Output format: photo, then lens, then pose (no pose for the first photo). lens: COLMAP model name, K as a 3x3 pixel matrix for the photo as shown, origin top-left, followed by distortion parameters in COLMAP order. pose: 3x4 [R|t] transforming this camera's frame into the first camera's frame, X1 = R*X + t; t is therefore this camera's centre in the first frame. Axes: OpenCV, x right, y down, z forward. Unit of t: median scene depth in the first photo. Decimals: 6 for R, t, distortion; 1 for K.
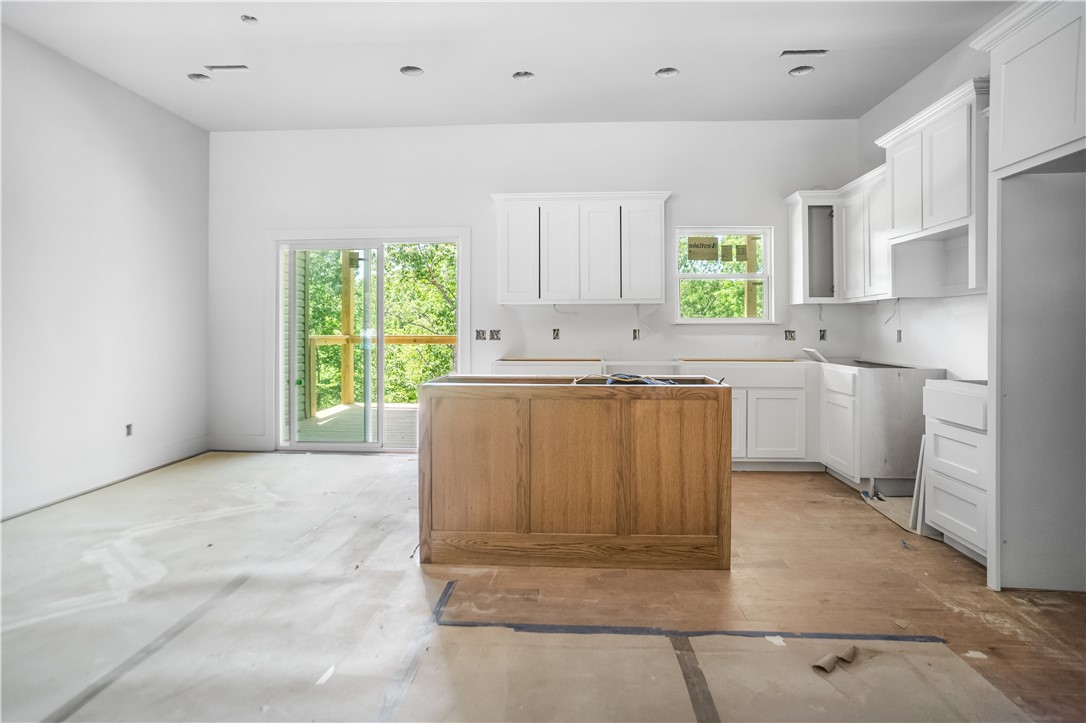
lens RADIAL K [[559.3, 0, 550.8], [0, 559.3, 325.7], [0, 0, 1]] dist [-0.031655, 0.000267]
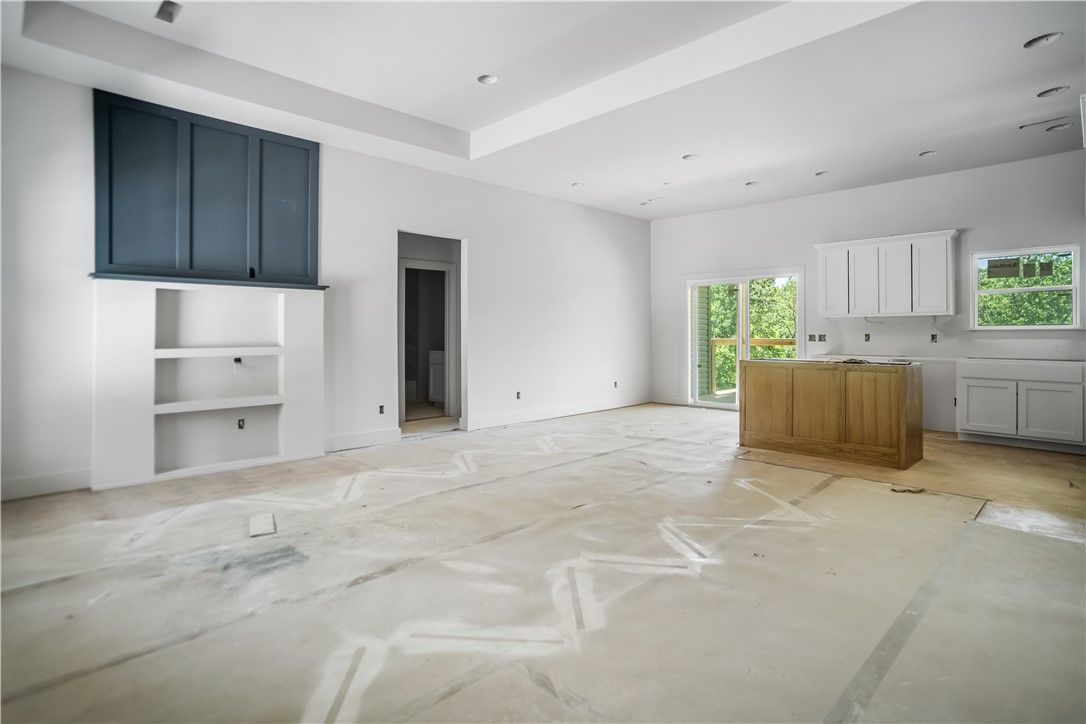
lens RADIAL K [[559.3, 0, 550.8], [0, 559.3, 326.2], [0, 0, 1]] dist [-0.031655, 0.000267]
pose [[0.742556, -0.007919, -0.669737, 0.475587], [0.001290, 0.999945, -0.010393, -0.000688], [0.669783, 0.006853, 0.742526, -0.764852]]
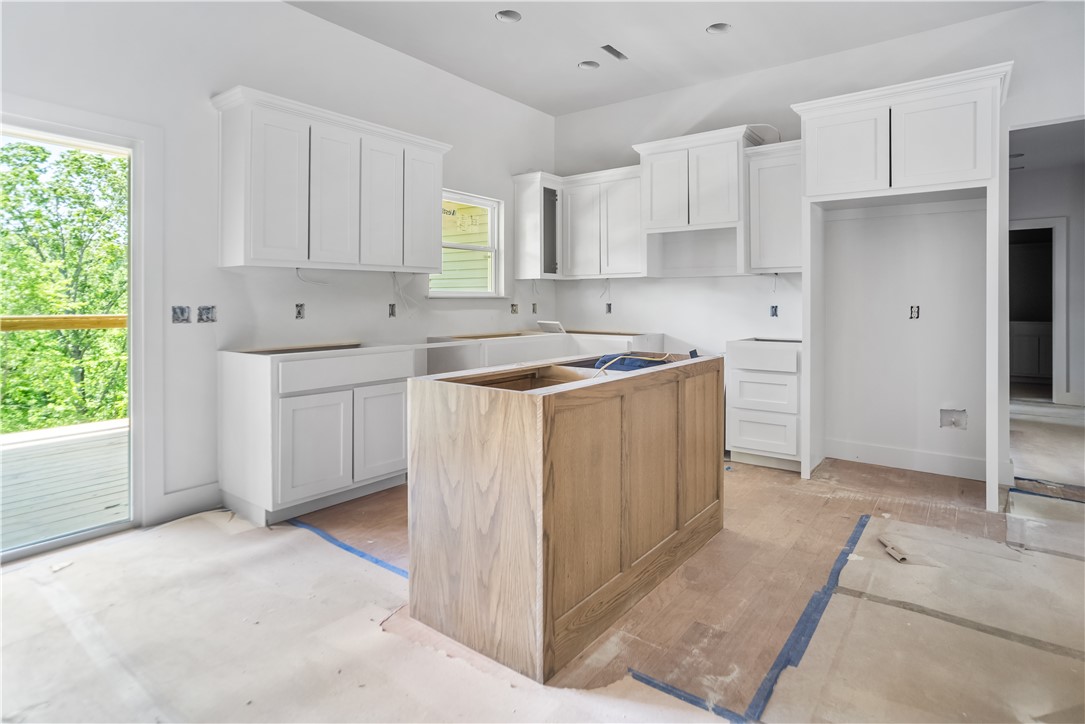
lens RADIAL K [[571.8, 0, 543.9], [0, 571.8, 301.3], [0, 0, 1]] dist [-0.021629, 0.001026]
pose [[0.562619, -0.001942, 0.826714, -0.555291], [-0.000866, 0.999995, 0.002939, 0.000211], [-0.826716, -0.002370, 0.562614, 0.475484]]
